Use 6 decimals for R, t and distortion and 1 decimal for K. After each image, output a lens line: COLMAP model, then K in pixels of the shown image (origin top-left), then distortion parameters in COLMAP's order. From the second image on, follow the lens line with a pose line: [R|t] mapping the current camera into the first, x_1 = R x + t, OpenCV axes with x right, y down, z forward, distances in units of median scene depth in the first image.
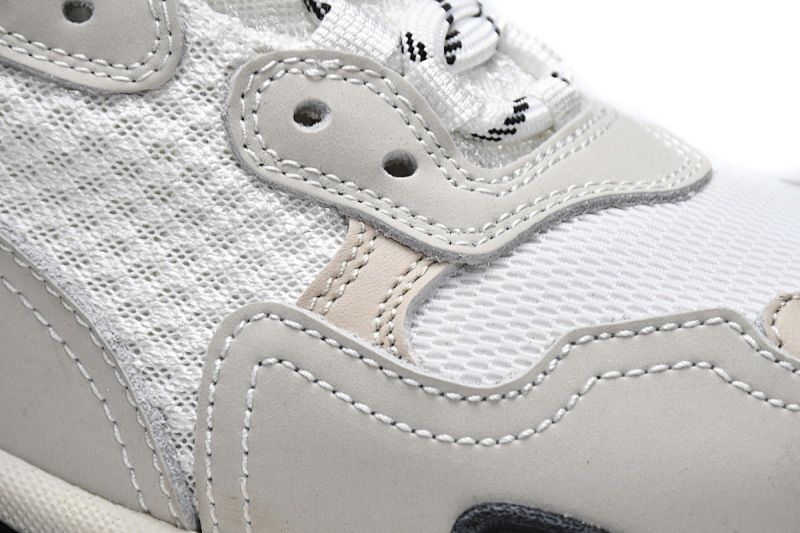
lens RADIAL K [[3728.8, 0, 399.6], [0, 3728.8, 268.1], [0, 0, 1]] dist [0.079526, 0.000000]
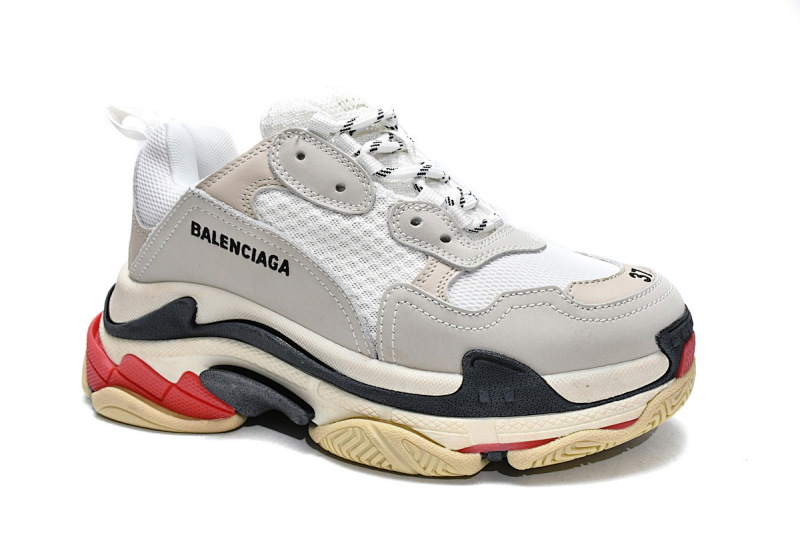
lens RADIAL K [[934.1, 0, 401.9], [0, 934.1, 268.9], [0, 0, 1]] dist [-0.009287, 0.000000]
pose [[0.999627, 0.011607, -0.024733, -0.016189], [-0.013130, 0.997968, -0.062357, 0.044657], [0.023959, 0.062659, 0.997747, 0.242725]]
